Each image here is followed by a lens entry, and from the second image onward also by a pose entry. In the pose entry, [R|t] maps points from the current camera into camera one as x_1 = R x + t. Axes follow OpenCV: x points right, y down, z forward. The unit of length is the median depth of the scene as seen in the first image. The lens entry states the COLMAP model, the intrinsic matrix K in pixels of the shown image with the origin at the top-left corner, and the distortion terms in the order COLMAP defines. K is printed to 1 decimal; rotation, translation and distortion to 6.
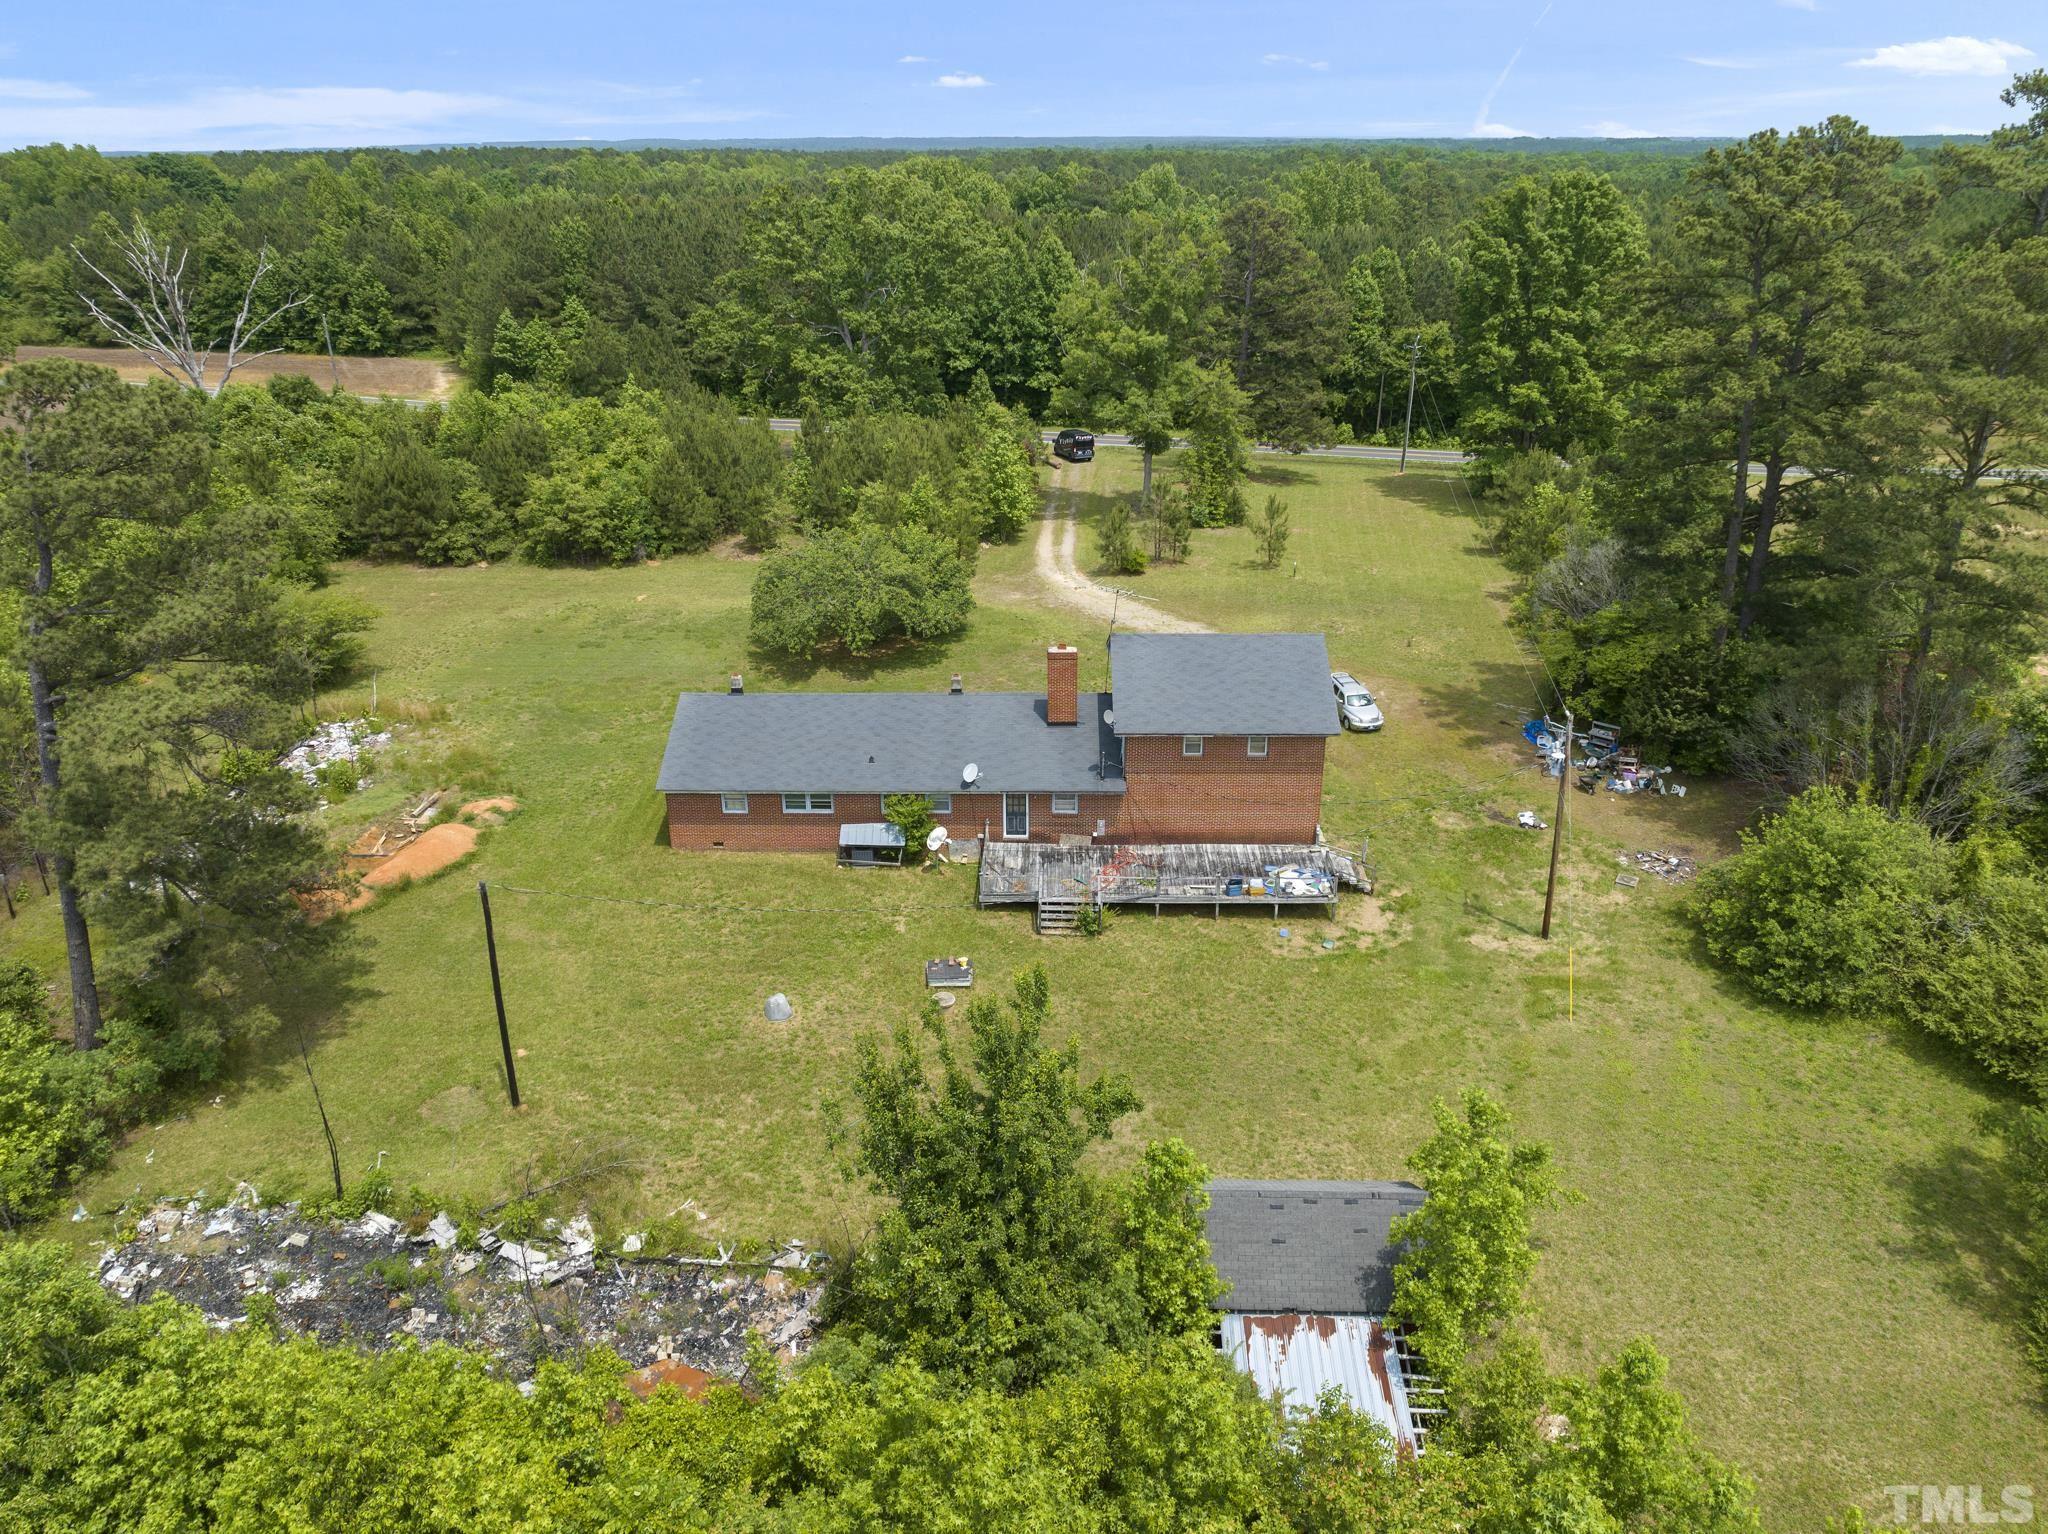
lens RADIAL K [[1435.3, 0, 1030.4], [0, 1435.3, 765.8], [0, 0, 1]] dist [-0.034232, -0.008339]
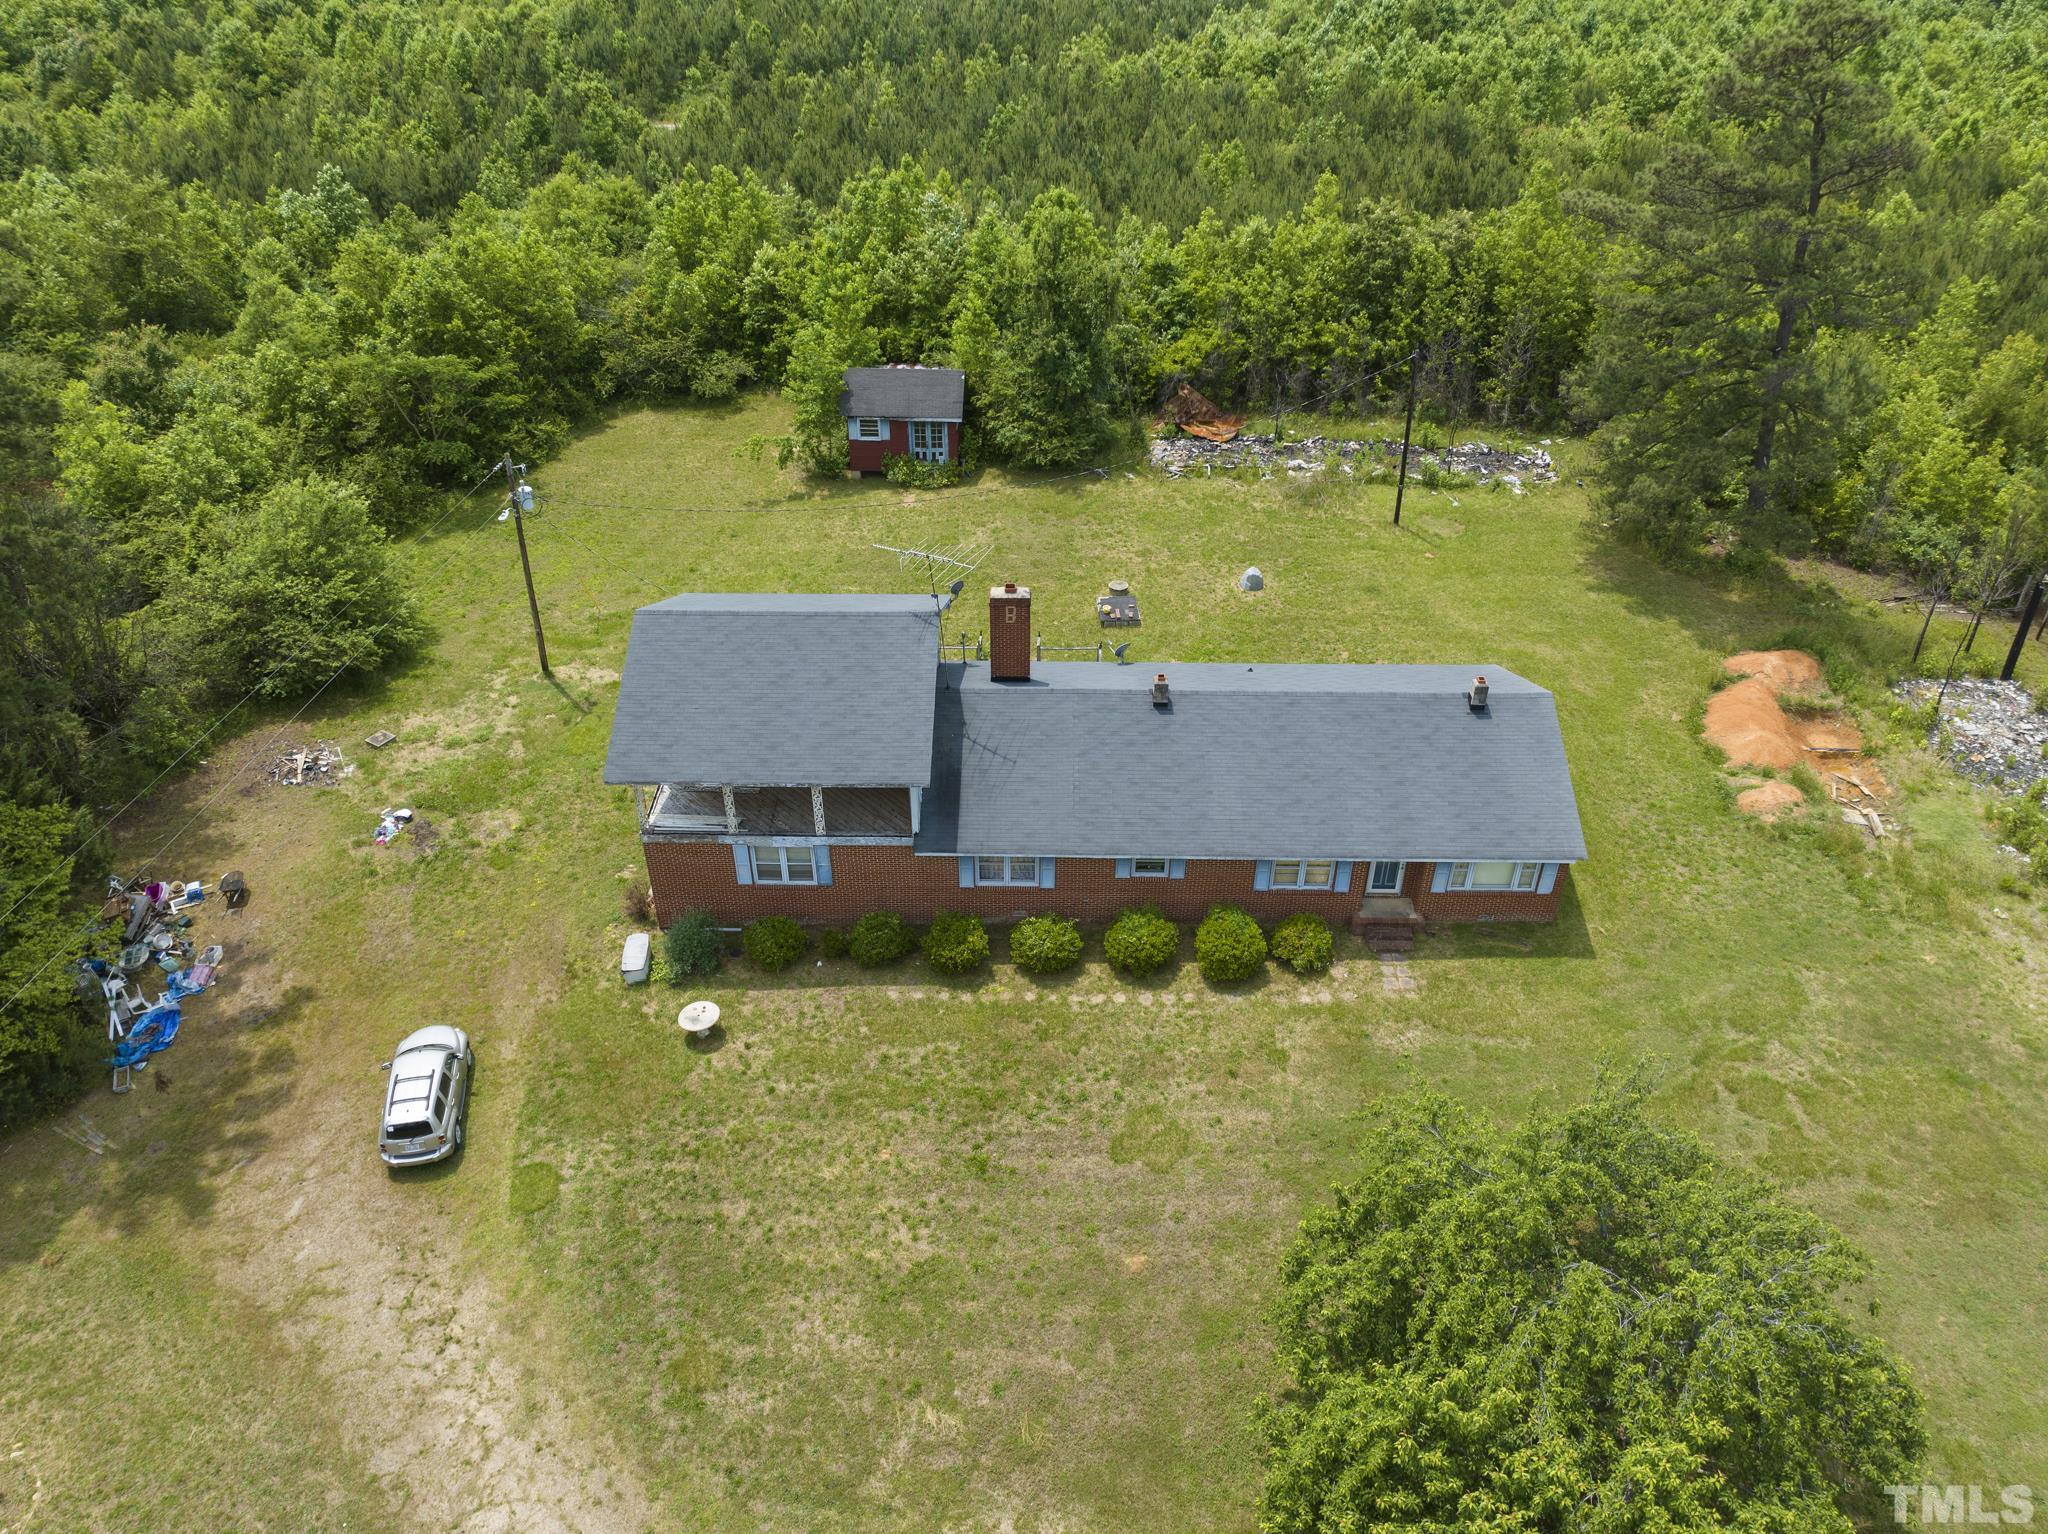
lens RADIAL K [[1427.4, 0, 1030.6], [0, 1427.4, 773.9], [0, 0, 1]] dist [-0.029026, -0.004667]
pose [[-0.999976, 0.006867, -0.001122, 0.013293], [0.002460, 0.499752, 0.866165, -0.669708], [0.006508, 0.866141, -0.499757, 1.453935]]
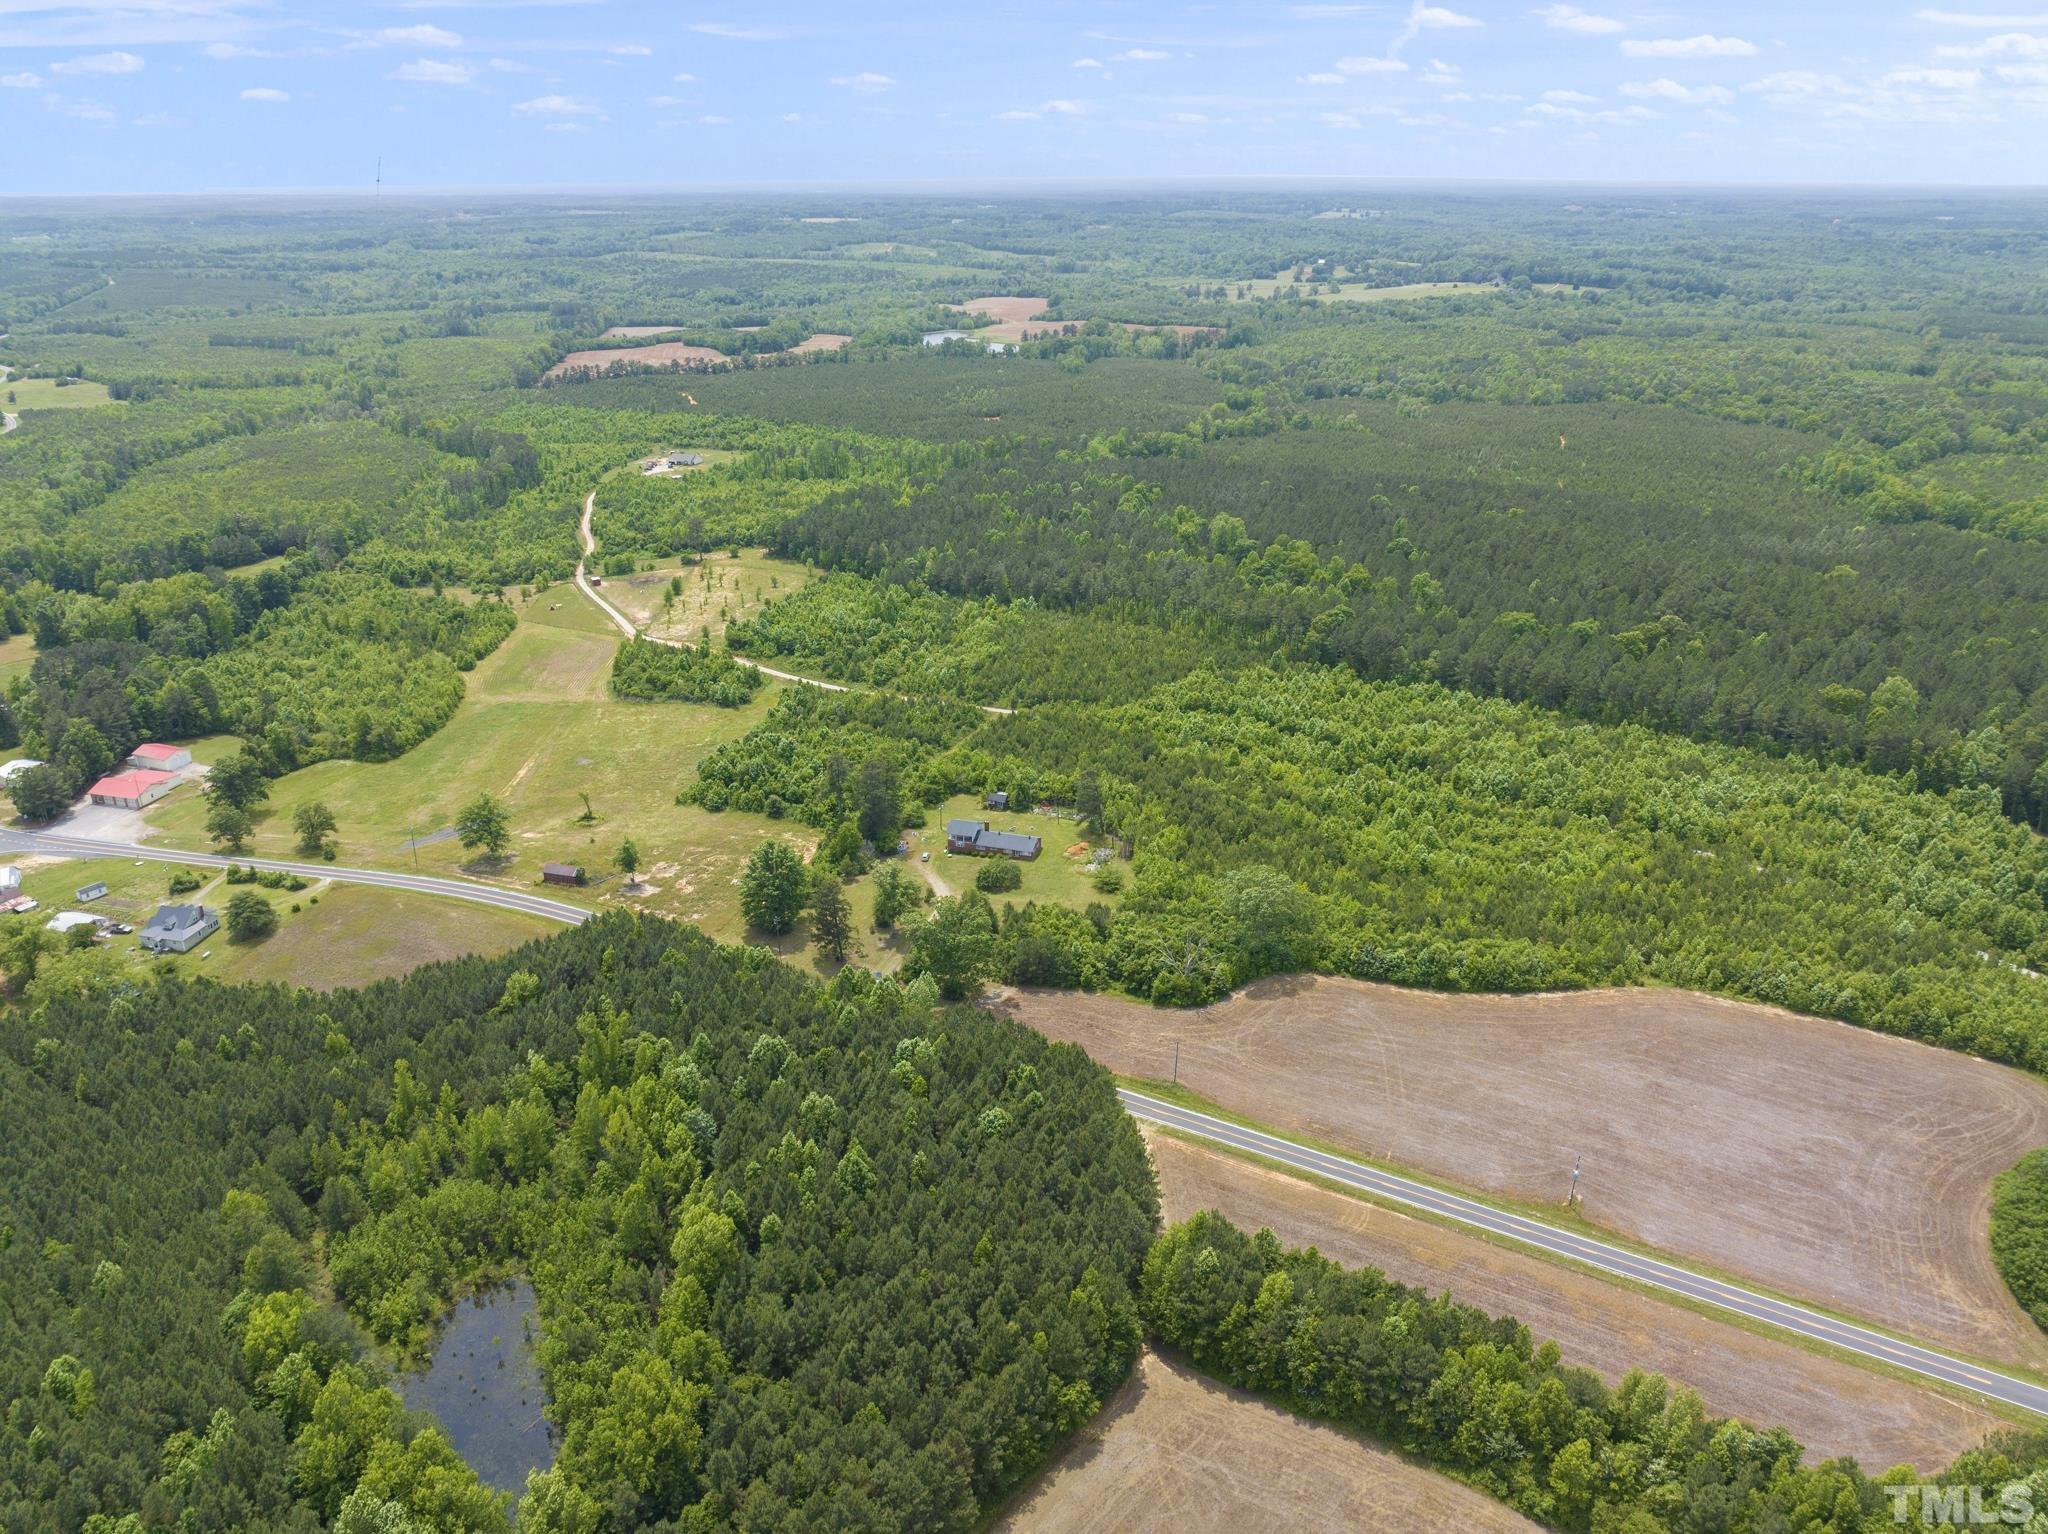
lens RADIAL K [[1436.0, 0, 1031.2], [0, 1436.0, 765.3], [0, 0, 1]] dist [-0.039657, 0.003772]
pose [[-0.961189, -0.097523, 0.258078, -2.077144], [0.120321, 0.693612, 0.710229, -5.507366], [-0.248269, 0.713716, -0.654959, 5.585514]]
